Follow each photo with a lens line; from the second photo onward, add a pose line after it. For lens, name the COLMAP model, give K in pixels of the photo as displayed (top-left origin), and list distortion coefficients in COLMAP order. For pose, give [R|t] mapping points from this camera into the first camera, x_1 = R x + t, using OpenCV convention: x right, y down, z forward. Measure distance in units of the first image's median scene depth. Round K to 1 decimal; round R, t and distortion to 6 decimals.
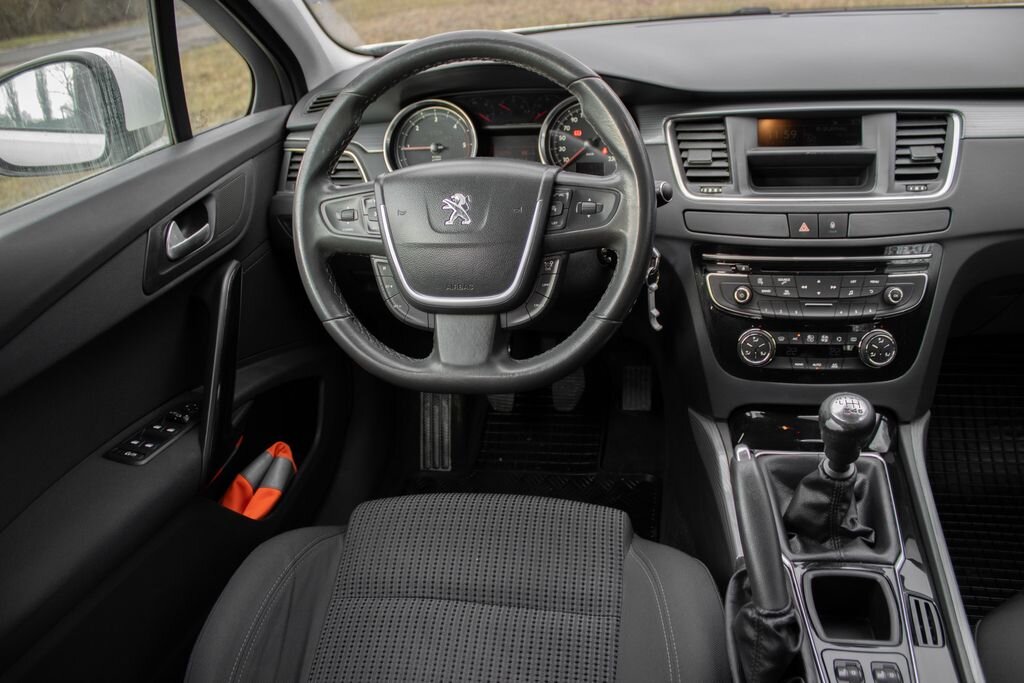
lens RADIAL K [[845.2, 0, 511.1], [0, 845.2, 327.5], [0, 0, 1]] dist [-0.162516, 0.144963]
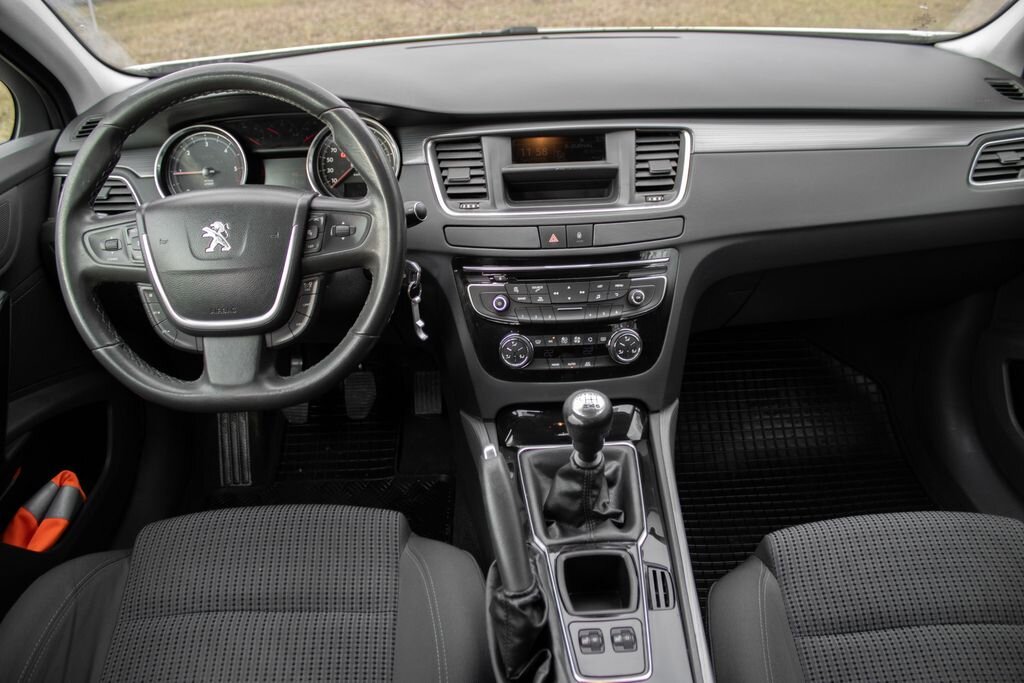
lens RADIAL K [[845.2, 0, 511.1], [0, 845.2, 327.5], [0, 0, 1]] dist [-0.162516, 0.144963]
pose [[0.978158, -0.051117, 0.201478, 0.069531], [0.051386, 0.998671, 0.003900, -0.011240], [-0.201409, 0.006539, 0.979485, -0.069210]]
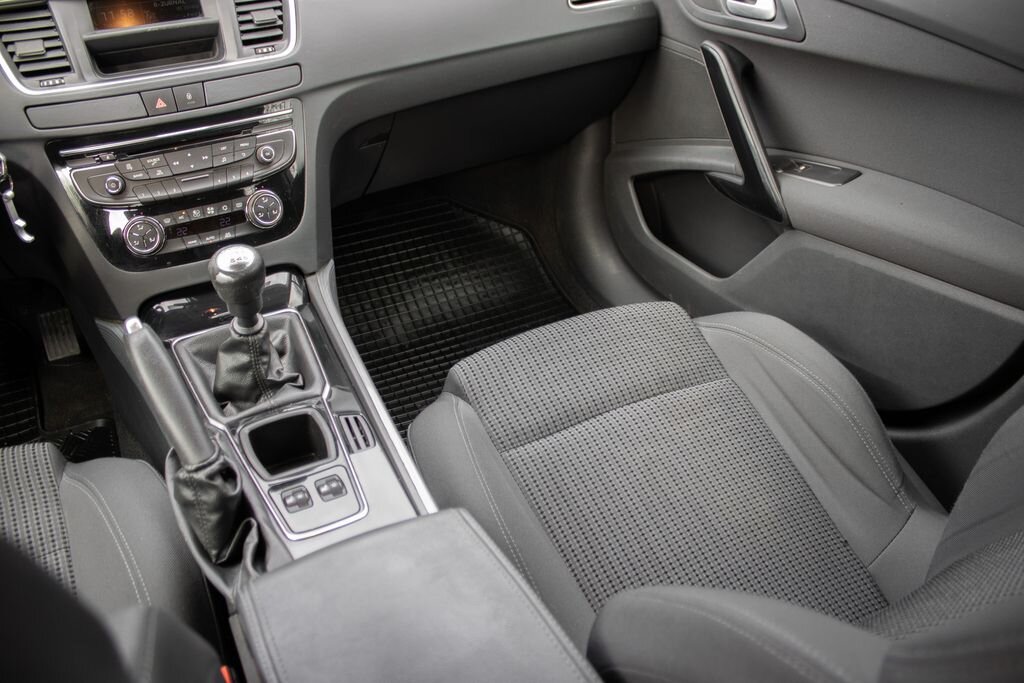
lens RADIAL K [[845.2, 0, 511.1], [0, 845.2, 327.5], [0, 0, 1]] dist [-0.162516, 0.144963]
pose [[0.786995, -0.267965, 0.555728, 0.073166], [0.234744, 0.963061, 0.131943, 0.100372], [-0.570556, 0.026615, 0.820828, -0.012735]]
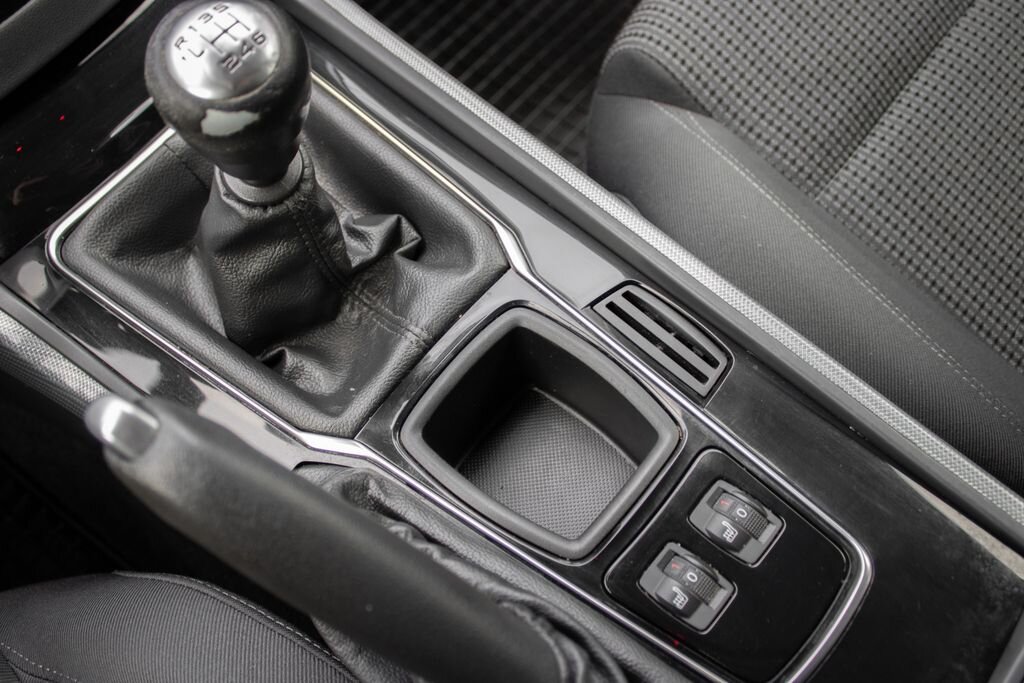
lens RADIAL K [[1020.1, 0, 512.0], [0, 1020.1, 341.5], [0, 0, 1]] dist [-0.068186, -0.000330]
pose [[0.503893, -0.762729, 0.405385, 0.175458], [0.439560, 0.630438, 0.639793, -0.026641], [-0.743559, -0.144196, 0.652938, 0.514586]]
